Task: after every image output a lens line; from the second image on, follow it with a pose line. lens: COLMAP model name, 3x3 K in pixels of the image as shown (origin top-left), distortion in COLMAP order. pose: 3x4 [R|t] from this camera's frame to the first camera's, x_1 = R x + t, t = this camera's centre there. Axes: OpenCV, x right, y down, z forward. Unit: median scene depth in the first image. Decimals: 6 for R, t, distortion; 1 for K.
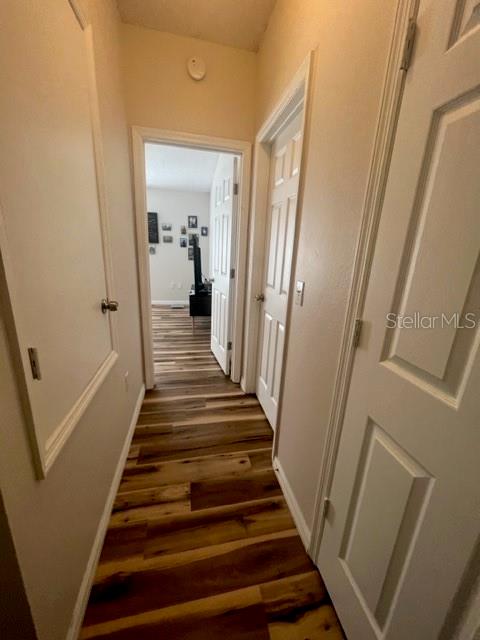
lens RADIAL K [[257.8, 0, 241.9], [0, 257.8, 318.8], [0, 0, 1]] dist [0.002107, 0.000489]
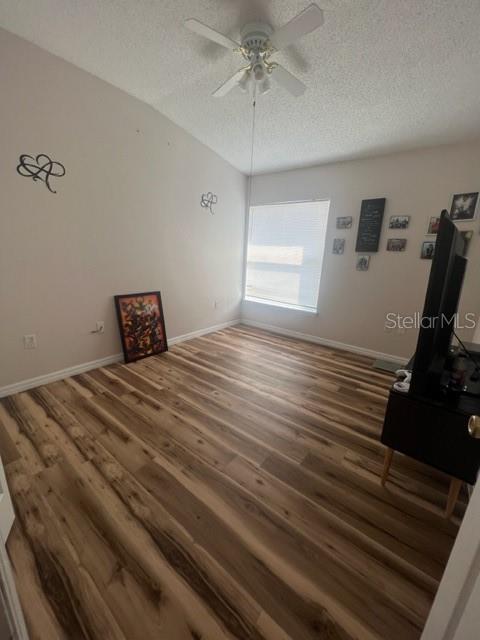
lens RADIAL K [[257.8, 0, 242.5], [0, 257.8, 318.7], [0, 0, 1]] dist [0.002107, 0.000489]
pose [[0.640194, 0.181096, -0.746563, -0.059774], [-0.212753, 0.975601, 0.054215, -0.115938], [0.738165, 0.124125, 0.663102, 0.420306]]
